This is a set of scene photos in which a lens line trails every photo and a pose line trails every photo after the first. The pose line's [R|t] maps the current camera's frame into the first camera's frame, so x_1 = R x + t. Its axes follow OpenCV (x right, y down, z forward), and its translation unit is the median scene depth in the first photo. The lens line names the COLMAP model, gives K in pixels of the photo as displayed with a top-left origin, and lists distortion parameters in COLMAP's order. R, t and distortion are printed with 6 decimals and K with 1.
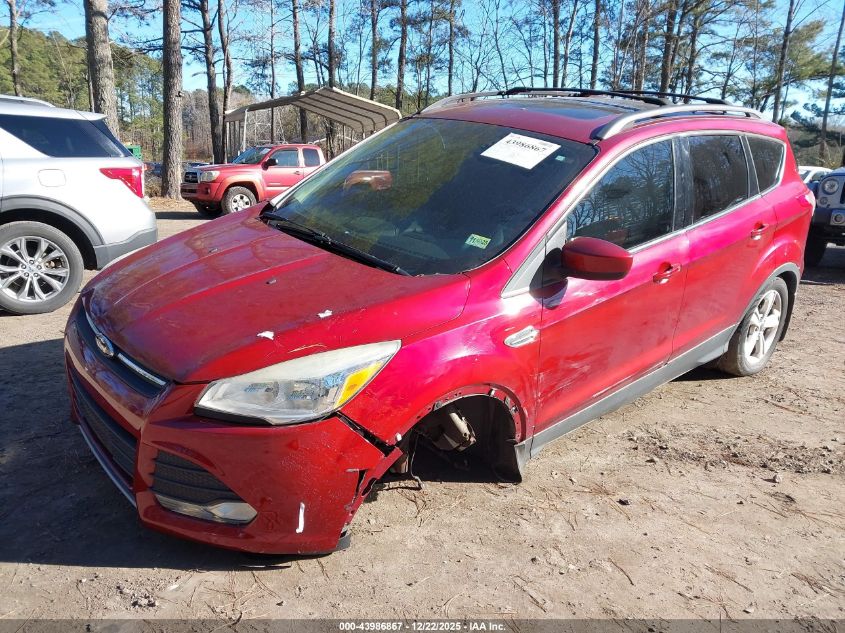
lens RADIAL K [[655.7, 0, 422.5], [0, 655.7, 316.5], [0, 0, 1]] dist [0.005185, 0.003500]
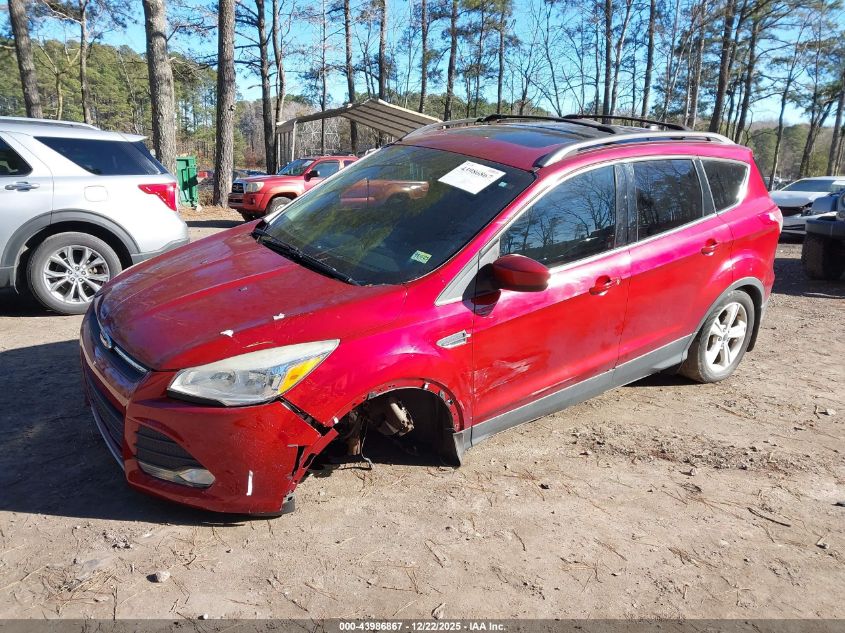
lens RADIAL K [[654.5, 0, 422.5], [0, 654.5, 316.5], [0, 0, 1]] dist [0.011351, 0.001997]
pose [[0.996866, 0.015730, -0.077526, 0.135904], [-0.016597, 0.999807, -0.010553, 0.002481], [0.077345, 0.011807, 0.996934, -0.118618]]
